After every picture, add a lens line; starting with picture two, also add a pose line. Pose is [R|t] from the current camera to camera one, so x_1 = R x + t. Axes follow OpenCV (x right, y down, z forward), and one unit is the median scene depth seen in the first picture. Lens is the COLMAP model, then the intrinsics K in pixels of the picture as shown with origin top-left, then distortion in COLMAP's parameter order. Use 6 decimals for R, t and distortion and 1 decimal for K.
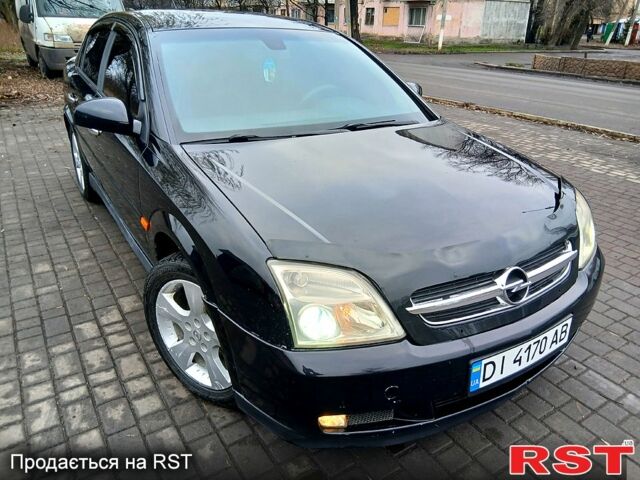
lens RADIAL K [[485.7, 0, 320.0], [0, 485.7, 240.0], [0, 0, 1]] dist [0.112177, -0.183416]
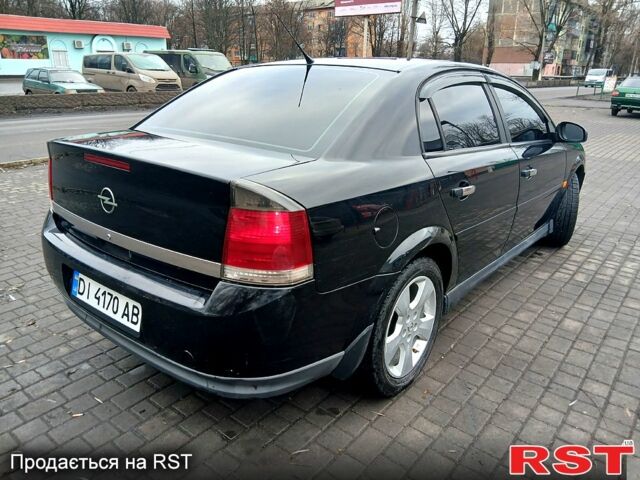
lens RADIAL K [[497.9, 0, 320.0], [0, 497.9, 240.0], [0, 0, 1]] dist [-0.012238, -0.007483]
pose [[-0.326614, -0.333929, 0.884203, -1.712932], [0.363259, 0.819304, 0.443603, -0.971889], [-0.872563, 0.466082, -0.146294, 2.131775]]
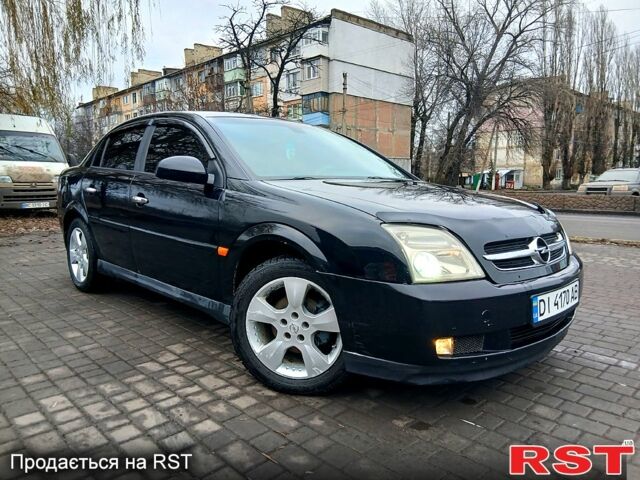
lens RADIAL K [[485.7, 0, 320.0], [0, 485.7, 240.0], [0, 0, 1]] dist [0.112177, -0.183416]
pose [[0.980520, -0.043426, 0.191559, -0.356693], [0.097806, 0.953694, -0.284432, 0.300464], [-0.170336, 0.297627, 0.939364, -0.145109]]
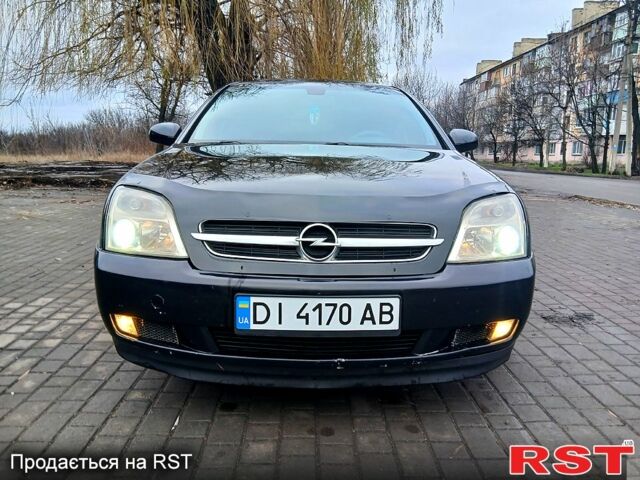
lens RADIAL K [[485.7, 0, 320.0], [0, 485.7, 240.0], [0, 0, 1]] dist [0.112177, -0.183416]
pose [[0.854919, 0.089464, -0.510990, 0.682411], [-0.214257, 0.957972, -0.190745, 0.208779], [0.472449, 0.272555, 0.838156, 0.139184]]
